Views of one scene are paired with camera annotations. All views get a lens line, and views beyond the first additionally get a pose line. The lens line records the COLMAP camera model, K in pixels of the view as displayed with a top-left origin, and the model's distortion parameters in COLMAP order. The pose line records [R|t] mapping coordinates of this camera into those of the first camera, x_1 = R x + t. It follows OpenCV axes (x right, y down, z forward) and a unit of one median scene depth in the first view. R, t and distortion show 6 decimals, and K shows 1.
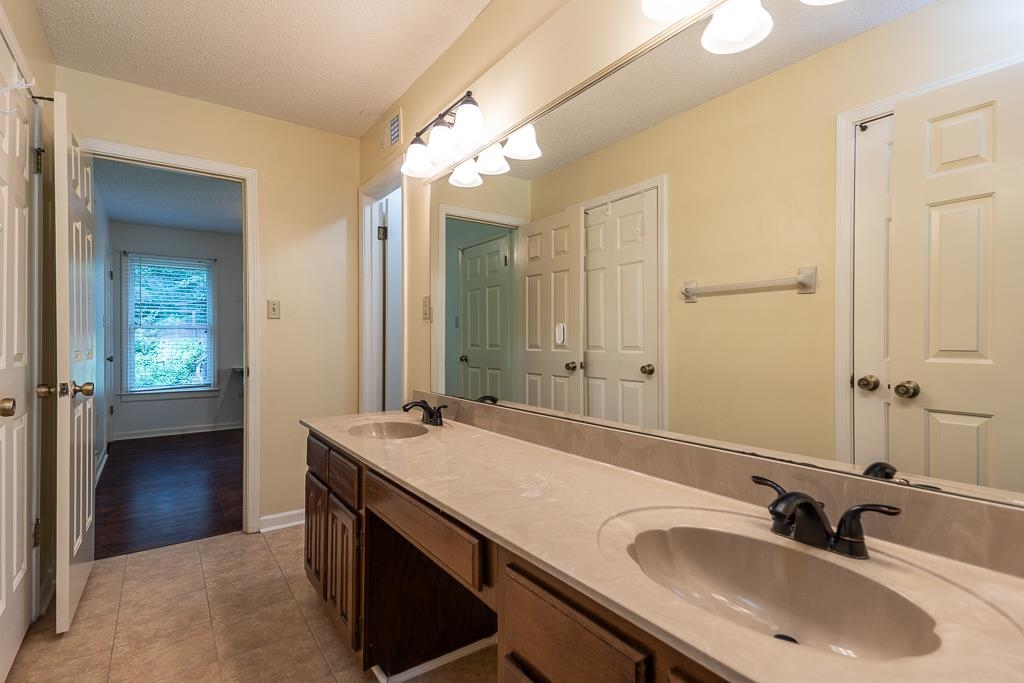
lens RADIAL K [[495.1, 0, 515.0], [0, 495.1, 340.9], [0, 0, 1]] dist [0.051215, -0.018353]
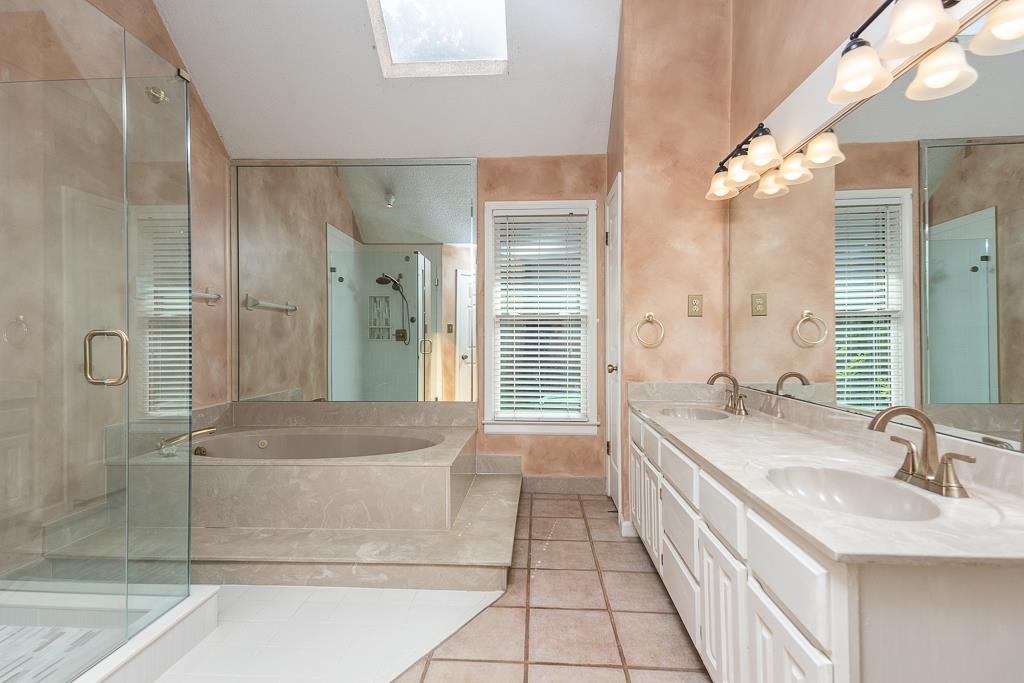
lens RADIAL K [[495.1, 0, 509.5], [0, 495.1, 338.9], [0, 0, 1]] dist [0.051215, -0.018353]
pose [[0.777589, -0.001740, -0.628770, 0.185616], [0.002654, 0.999996, 0.000514, -0.006221], [0.628767, -0.002069, 0.777591, -0.266687]]
